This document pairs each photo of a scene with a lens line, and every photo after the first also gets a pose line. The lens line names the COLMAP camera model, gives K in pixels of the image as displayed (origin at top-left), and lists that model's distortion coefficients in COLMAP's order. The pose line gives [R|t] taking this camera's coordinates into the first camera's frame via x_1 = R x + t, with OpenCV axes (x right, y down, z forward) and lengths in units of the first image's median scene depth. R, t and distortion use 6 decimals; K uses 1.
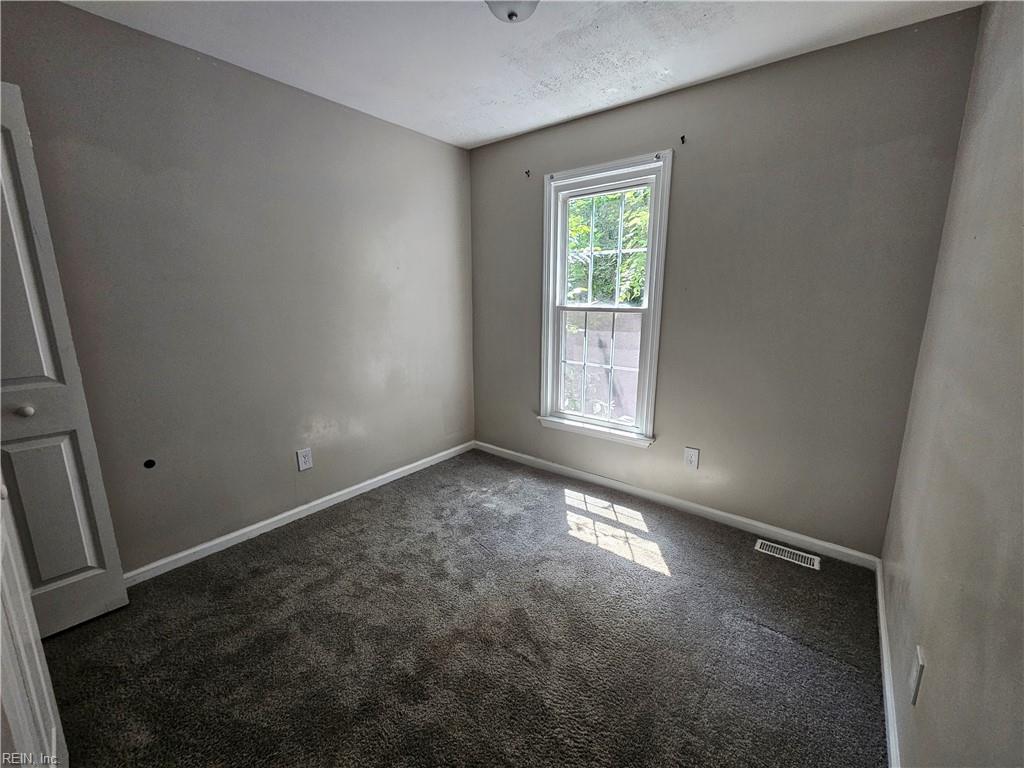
lens RADIAL K [[423.6, 0, 511.0], [0, 423.6, 381.8], [0, 0, 1]] dist [-0.001036, -0.000987]
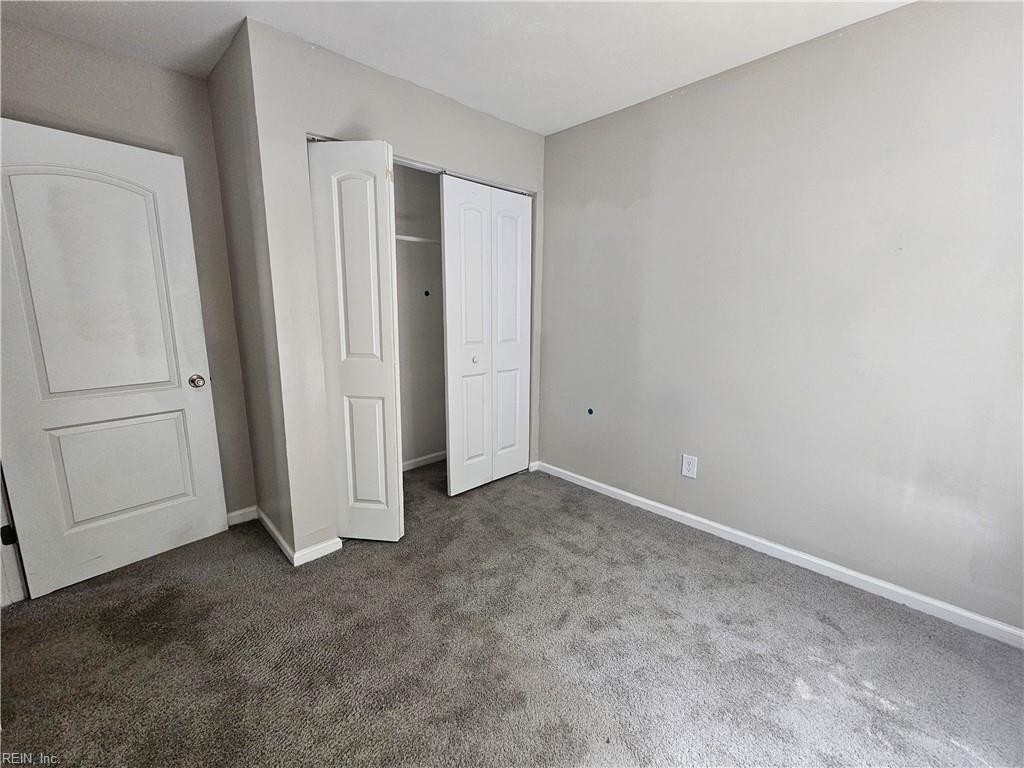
lens RADIAL K [[423.6, 0, 510.8], [0, 423.6, 381.8], [0, 0, 1]] dist [-0.001036, -0.000987]
pose [[-0.124655, 0.177268, -0.976236, 0.525710], [-0.202162, 0.958733, 0.199903, -0.124317], [0.971386, 0.222277, -0.083674, 0.731980]]
